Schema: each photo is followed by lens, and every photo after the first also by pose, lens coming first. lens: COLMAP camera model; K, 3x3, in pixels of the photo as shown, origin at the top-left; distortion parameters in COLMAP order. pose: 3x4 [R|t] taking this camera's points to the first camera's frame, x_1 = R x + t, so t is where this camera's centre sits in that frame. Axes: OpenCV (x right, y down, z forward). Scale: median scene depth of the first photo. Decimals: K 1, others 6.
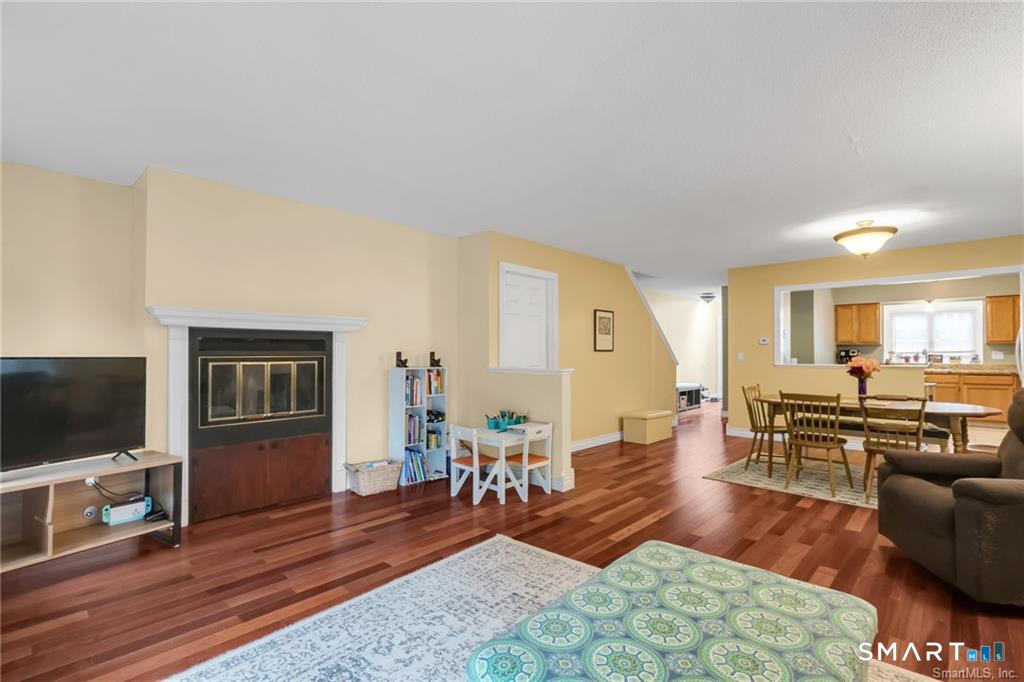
lens RADIAL K [[473.7, 0, 512.0], [0, 473.7, 341.0], [0, 0, 1]] dist [0.001198, 0.000024]
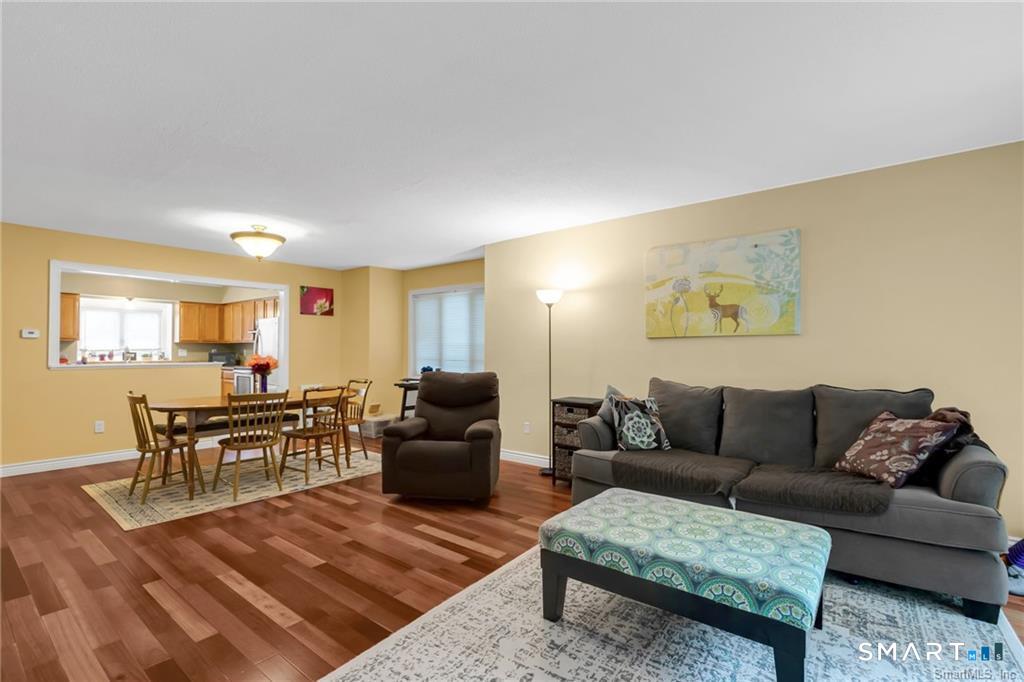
lens RADIAL K [[473.7, 0, 512.0], [0, 473.7, 341.0], [0, 0, 1]] dist [0.001198, 0.000024]
pose [[-0.079830, 0.020338, 0.996601, -0.366564], [-0.025363, 0.999427, -0.022427, 0.013346], [-0.996486, -0.027067, -0.079269, 0.545513]]
